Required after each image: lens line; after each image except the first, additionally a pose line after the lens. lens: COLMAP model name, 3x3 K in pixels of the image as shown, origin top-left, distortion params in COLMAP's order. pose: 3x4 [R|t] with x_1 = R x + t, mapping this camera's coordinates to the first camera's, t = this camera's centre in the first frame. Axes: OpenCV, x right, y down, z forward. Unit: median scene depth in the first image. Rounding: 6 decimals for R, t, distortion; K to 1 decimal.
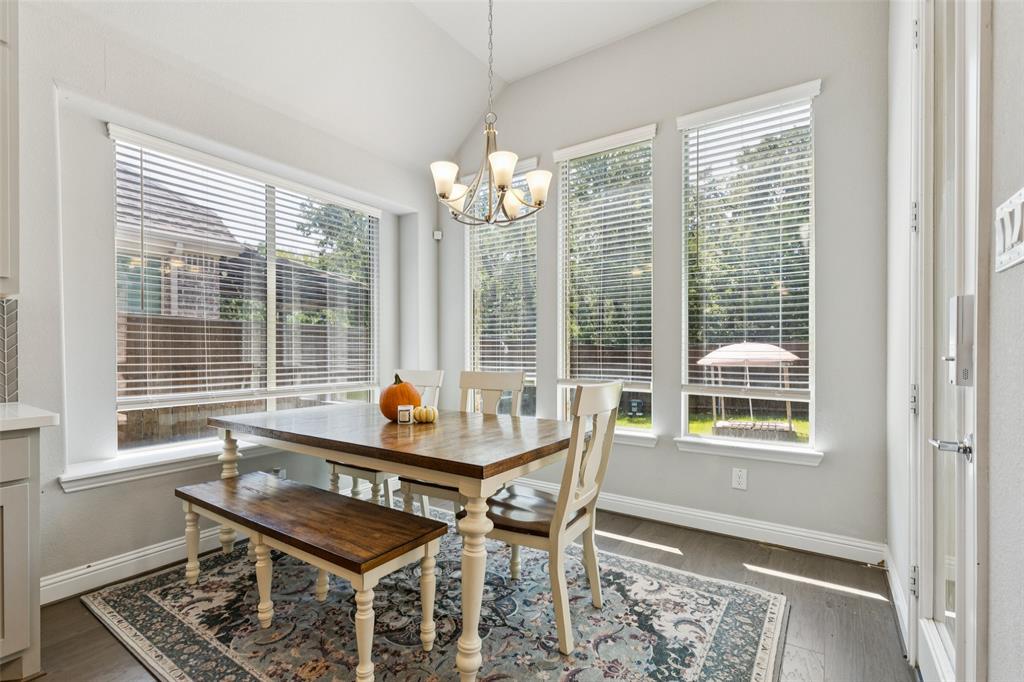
lens RADIAL K [[460.4, 0, 512.9], [0, 460.4, 355.3], [0, 0, 1]] dist [0.008556, -0.000429]
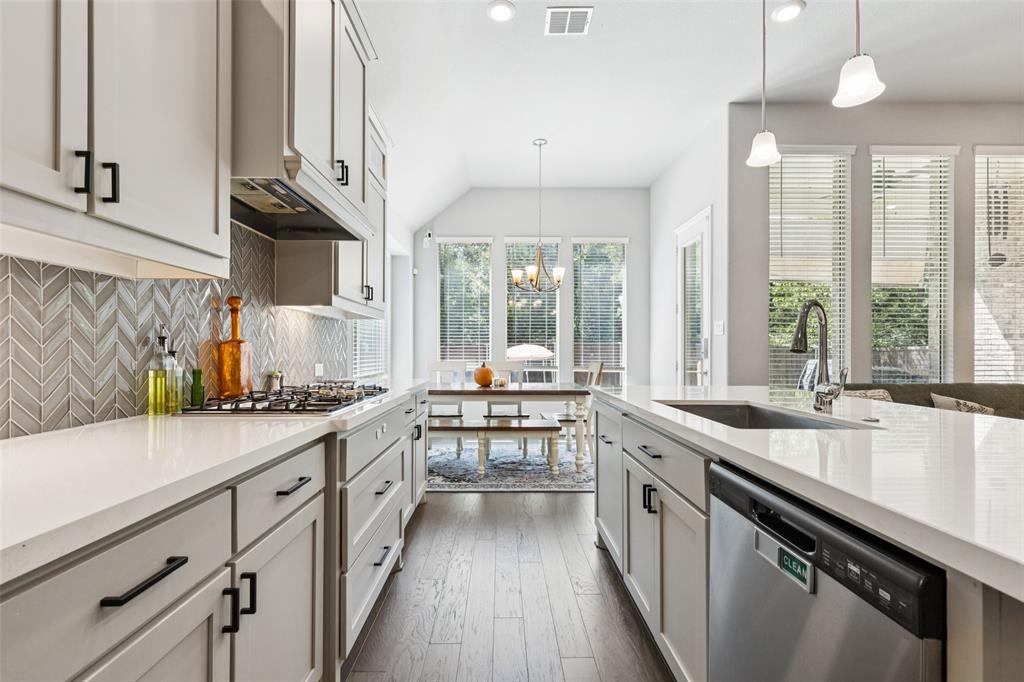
lens RADIAL K [[460.4, 0, 508.7], [0, 460.4, 346.9], [0, 0, 1]] dist [0.008556, -0.000429]
pose [[0.814234, 0.006203, 0.580504, -1.059370], [-0.001947, 0.999966, -0.007953, -0.007064], [-0.580534, 0.005345, 0.814219, -0.525676]]
